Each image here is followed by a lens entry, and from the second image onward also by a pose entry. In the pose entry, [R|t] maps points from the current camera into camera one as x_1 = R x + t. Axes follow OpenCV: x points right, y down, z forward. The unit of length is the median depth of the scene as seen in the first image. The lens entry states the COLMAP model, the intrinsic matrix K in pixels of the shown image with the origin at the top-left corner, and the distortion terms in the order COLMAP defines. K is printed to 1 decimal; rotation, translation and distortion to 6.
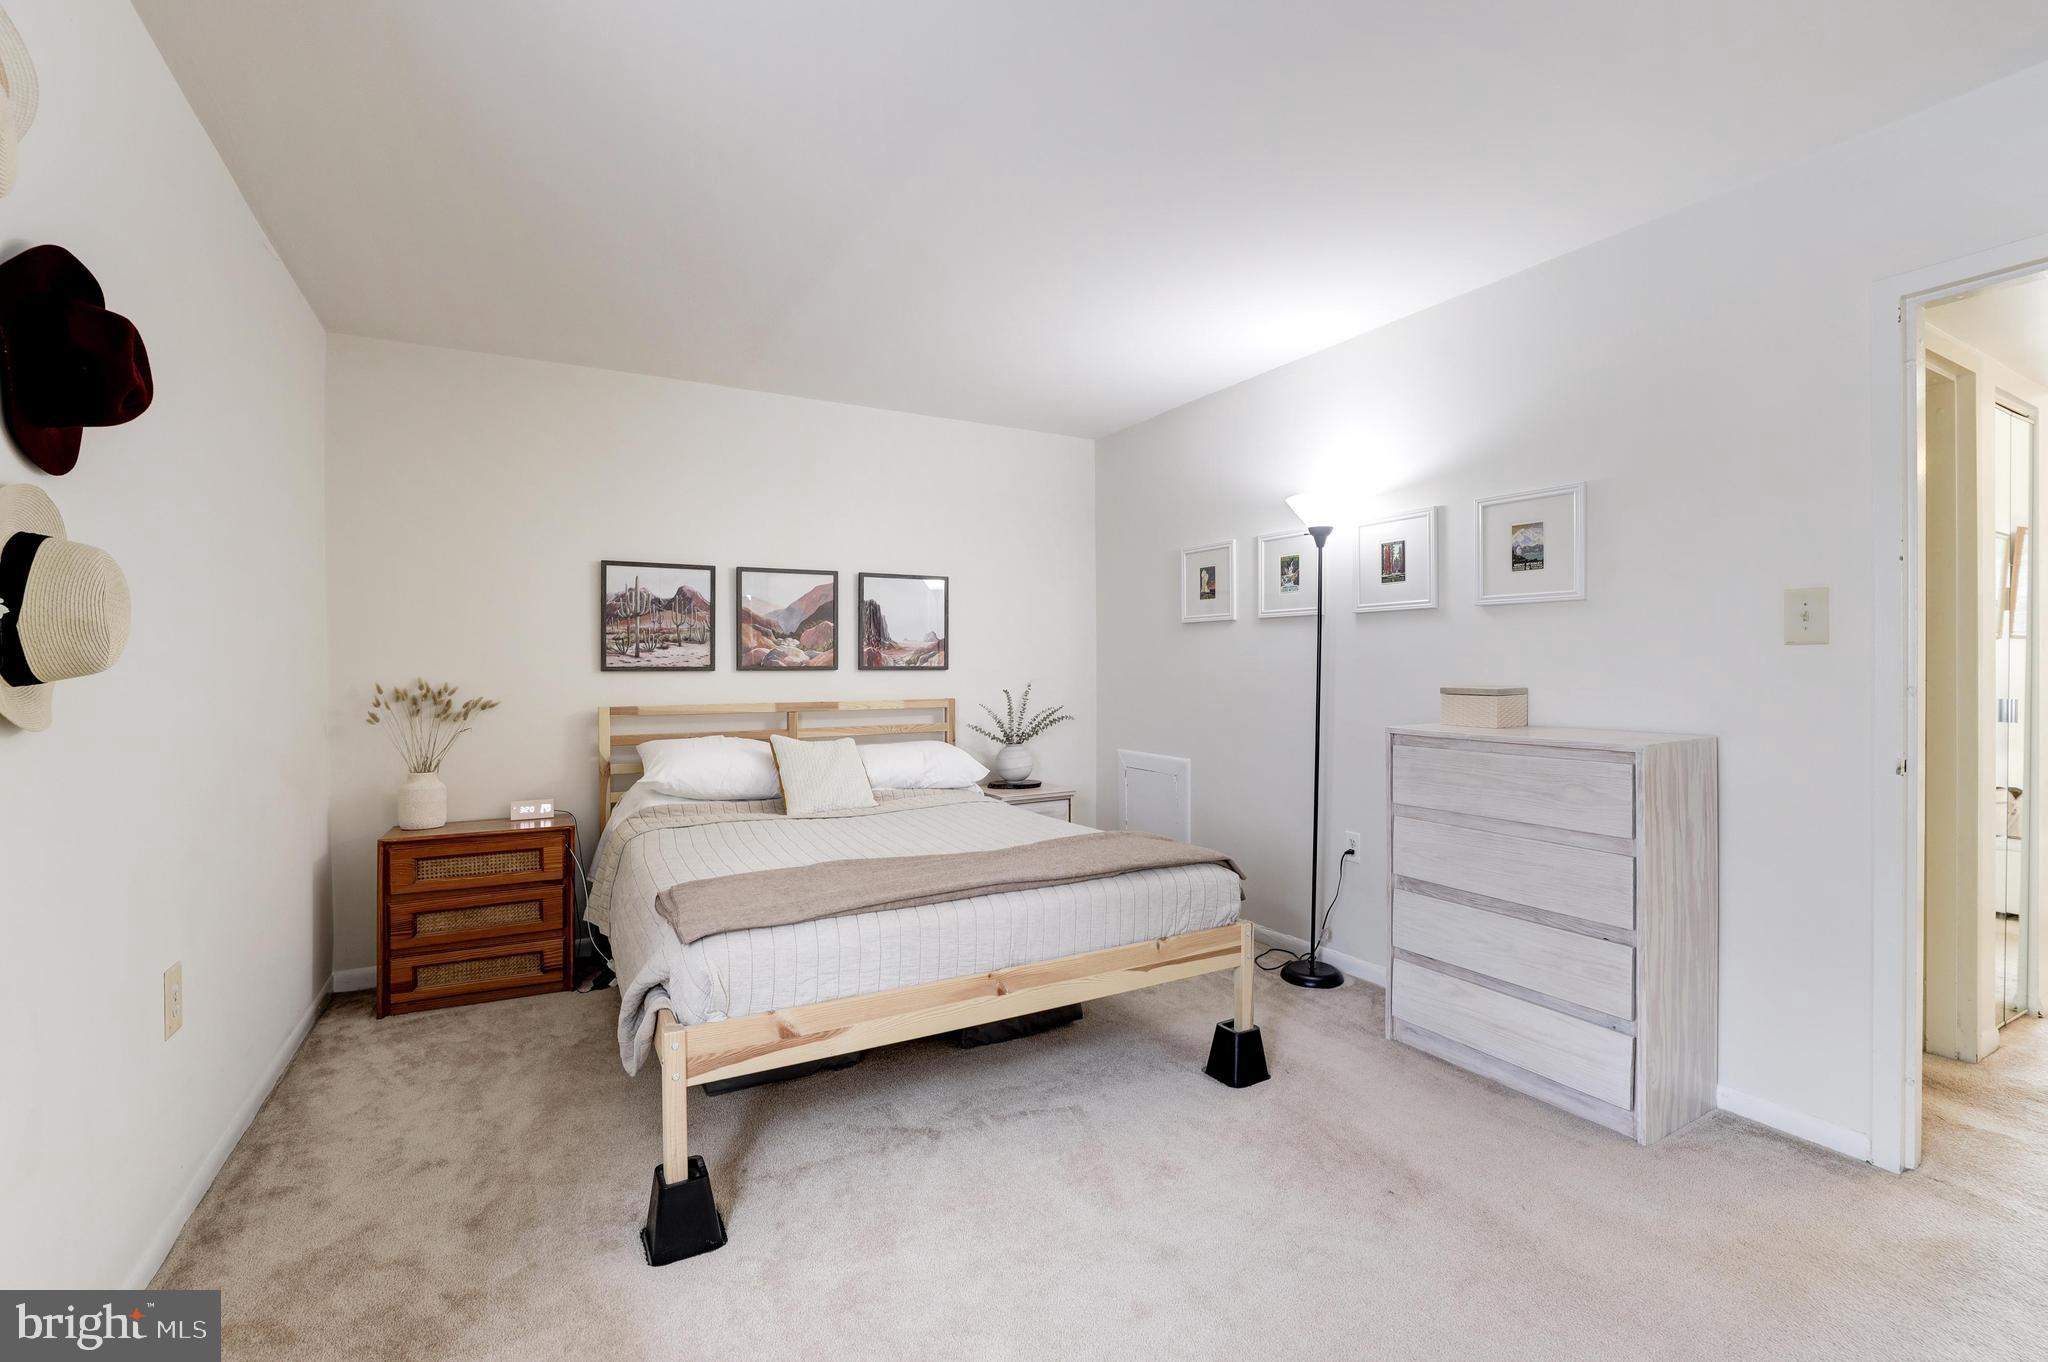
lens RADIAL K [[898.7, 0, 1015.6], [0, 898.7, 672.3], [0, 0, 1]] dist [-0.034238, 0.014275]
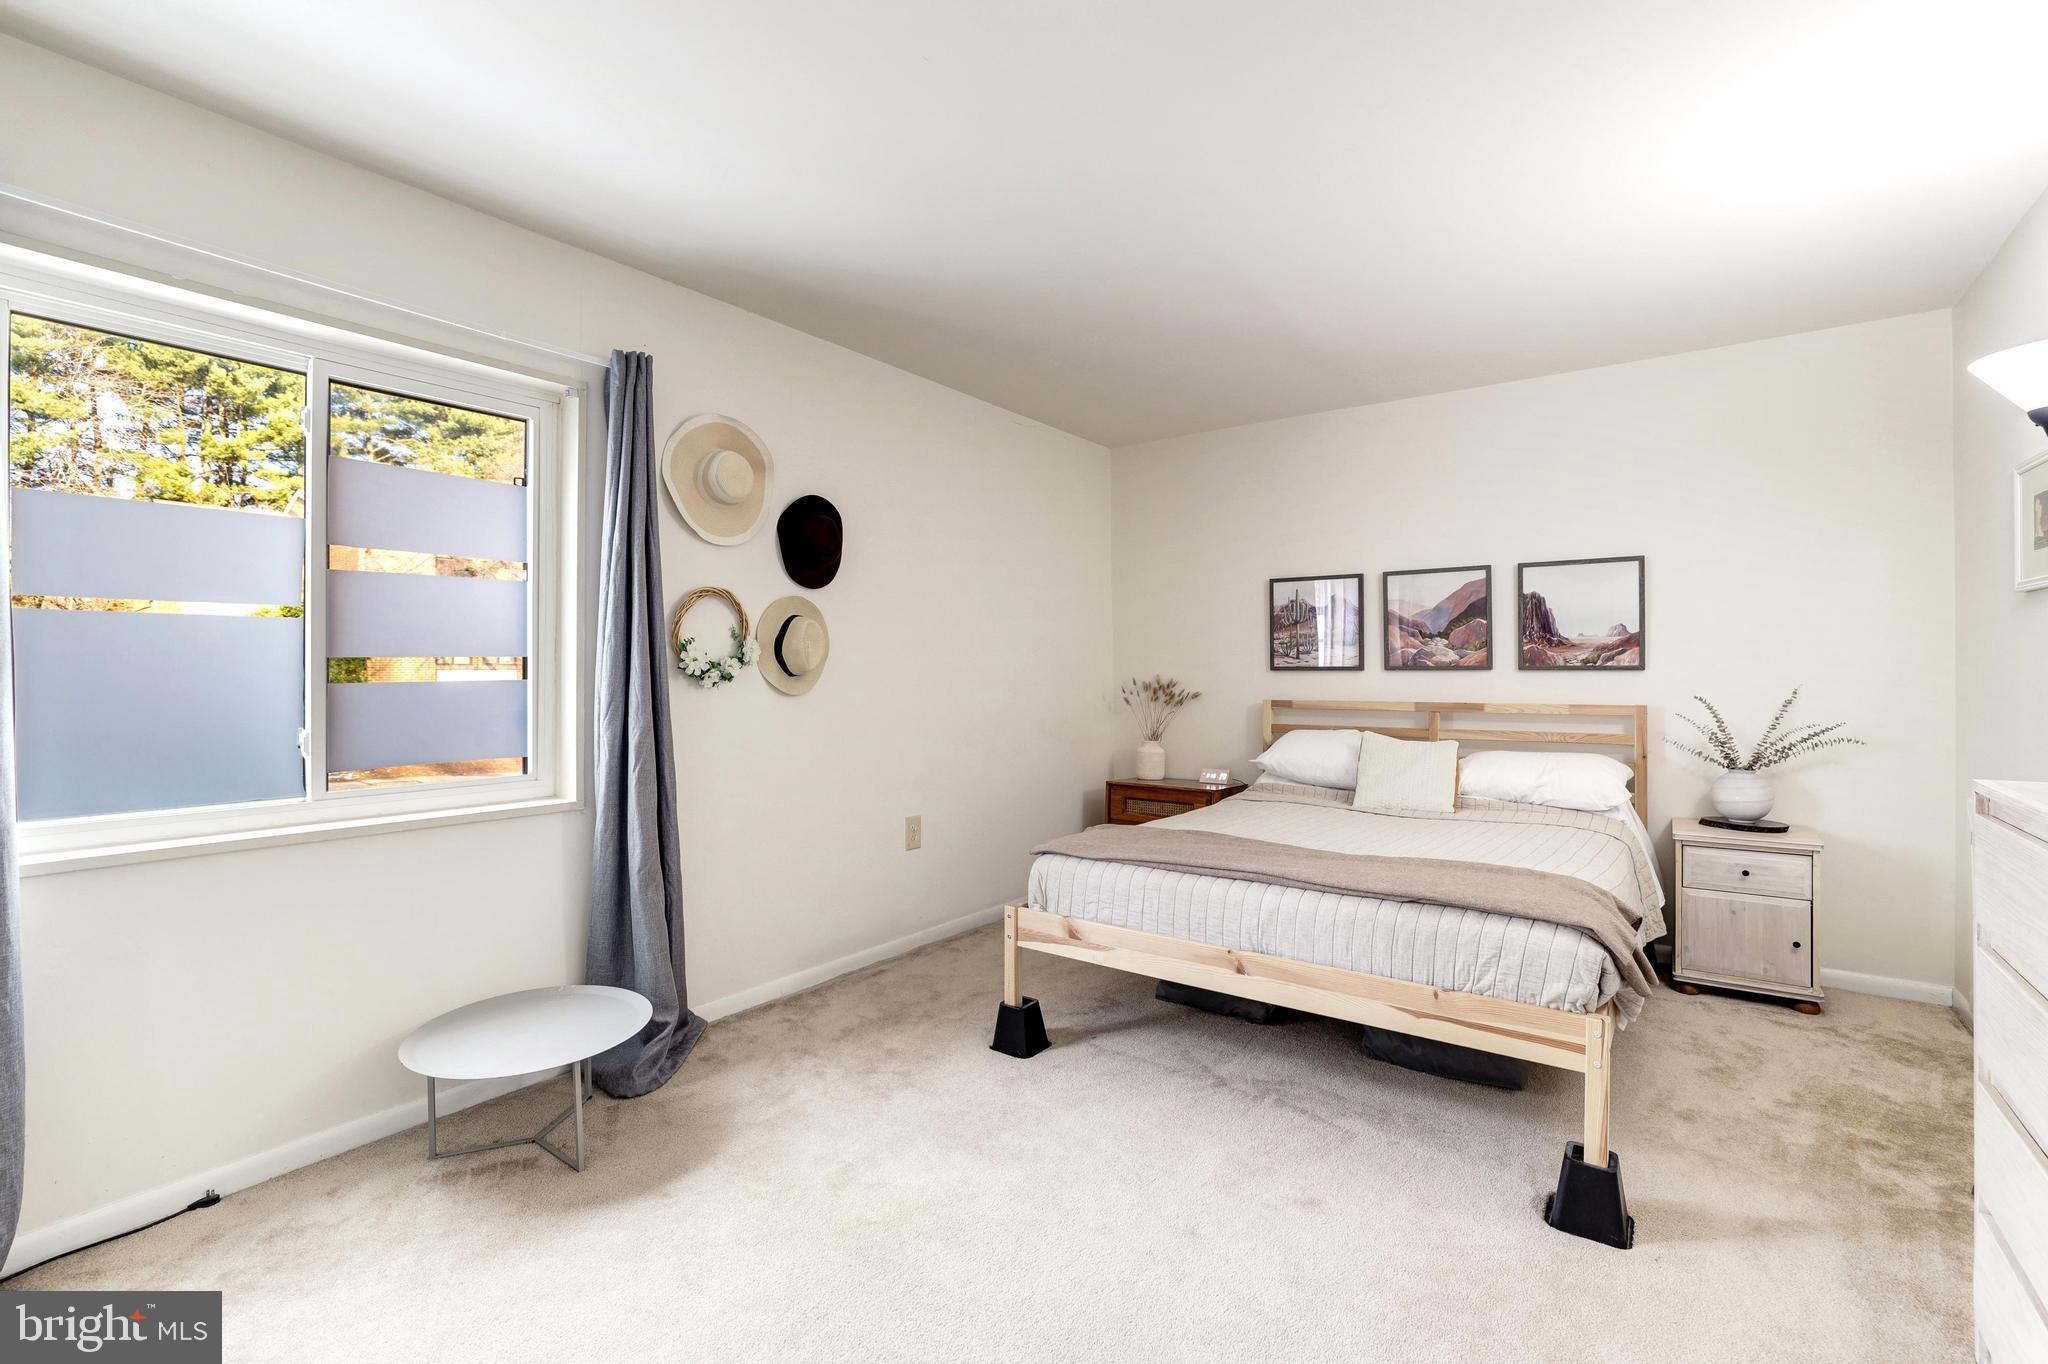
lens RADIAL K [[898.7, 0, 1022.9], [0, 898.7, 671.8], [0, 0, 1]] dist [-0.034238, 0.014275]
pose [[0.404889, 0.004990, -0.914352, 0.569891], [-0.002633, 0.999987, 0.004291, -0.004107], [0.914362, 0.000670, 0.404897, 0.216573]]
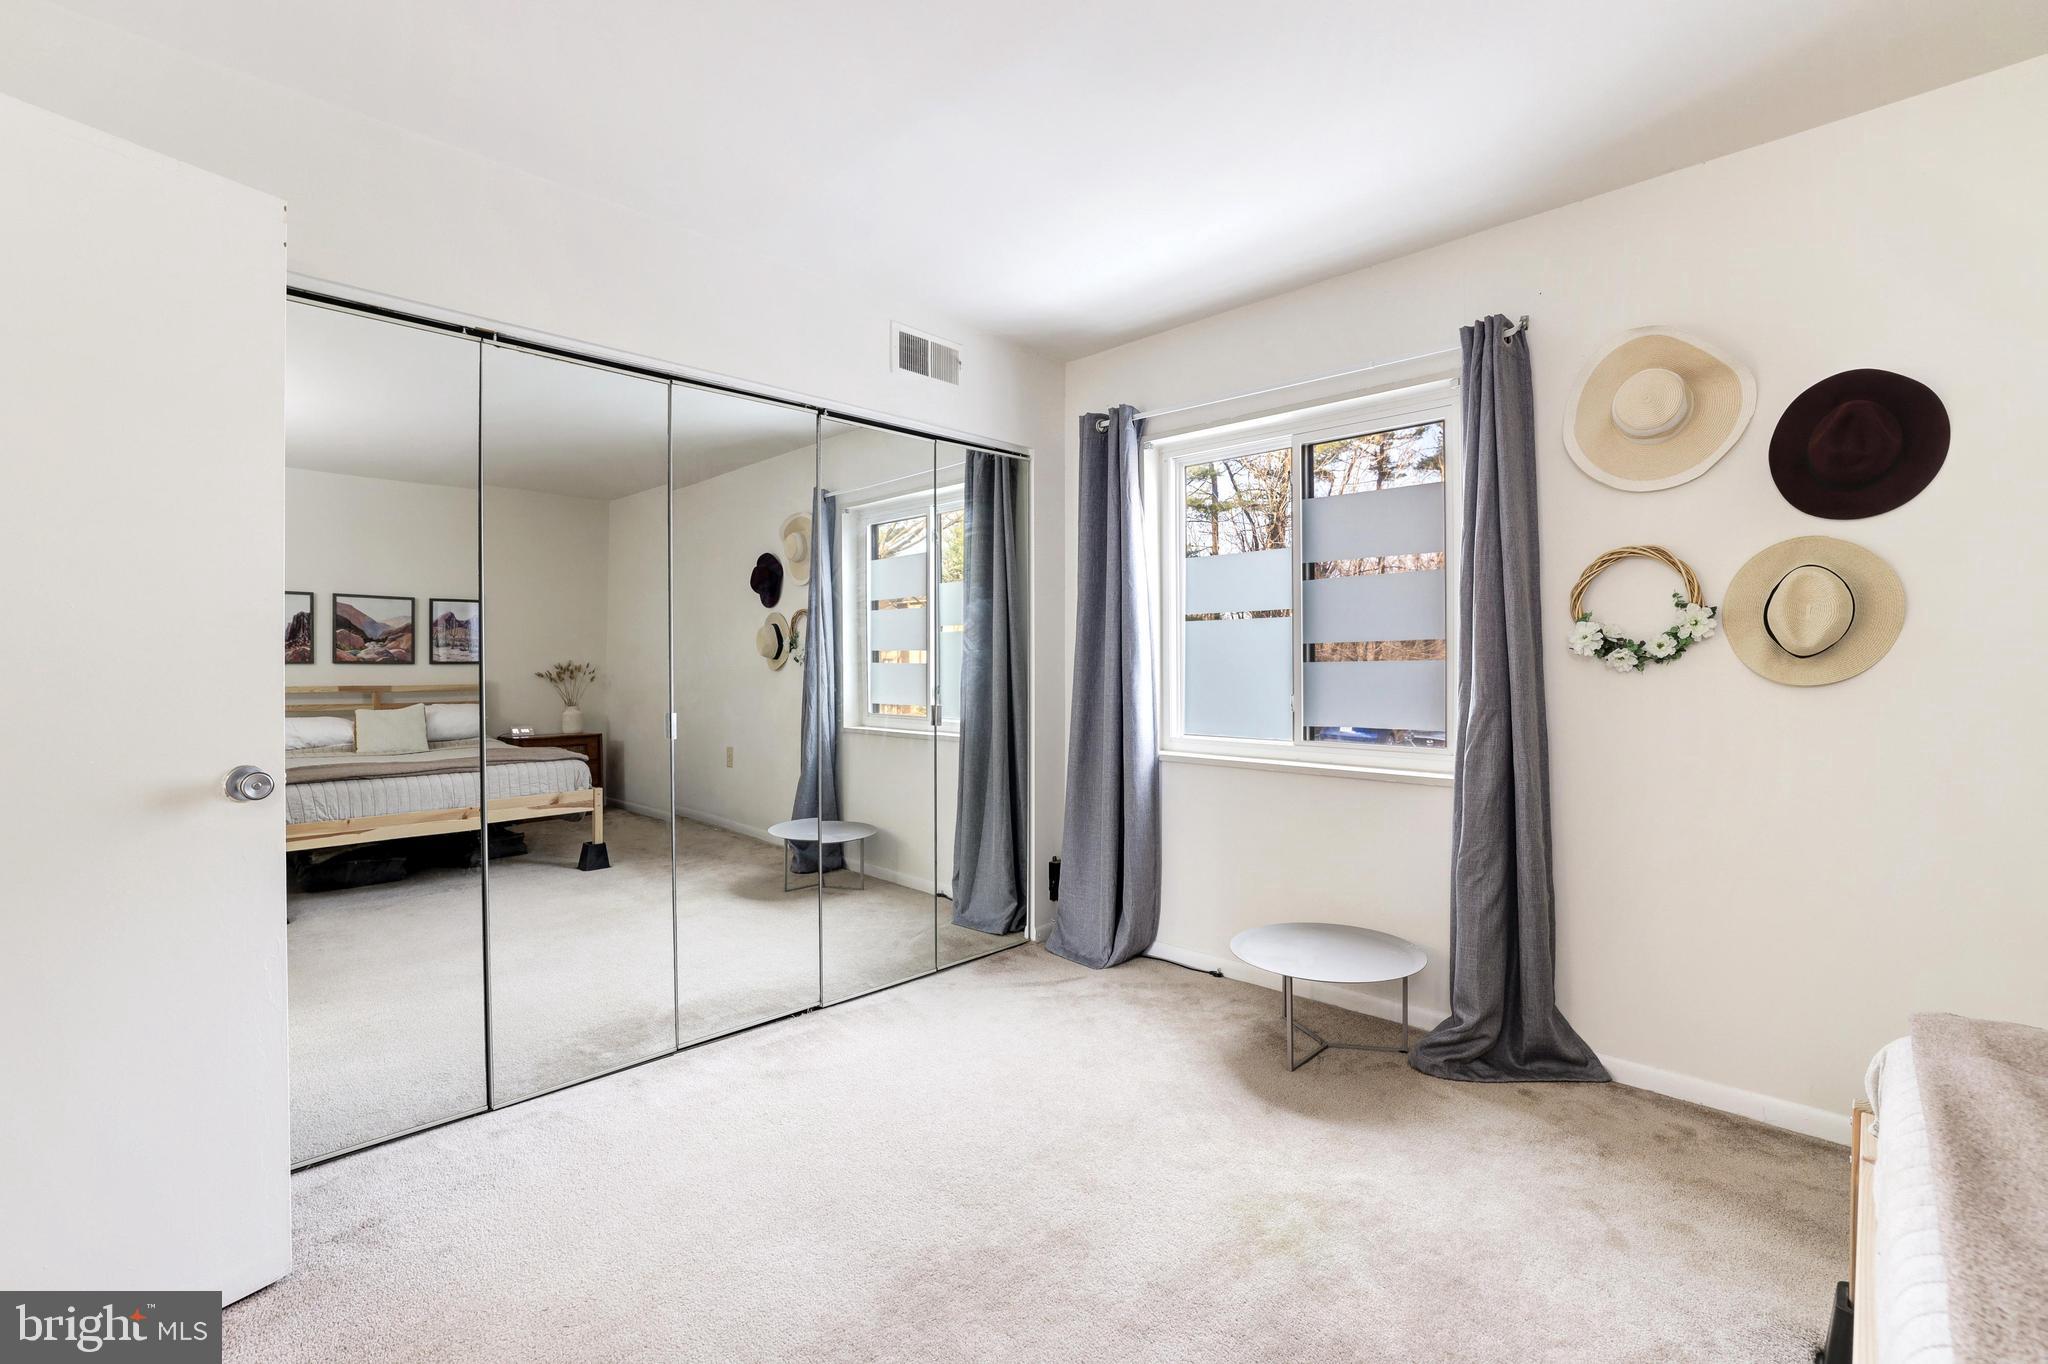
lens RADIAL K [[898.7, 0, 1018.6], [0, 898.7, 672.8], [0, 0, 1]] dist [-0.034238, 0.014275]
pose [[-0.961108, 0.005402, -0.276120, 0.301288], [0.002423, 0.999935, 0.011127, 0.007920], [0.276162, 0.010026, -0.961059, 0.834626]]
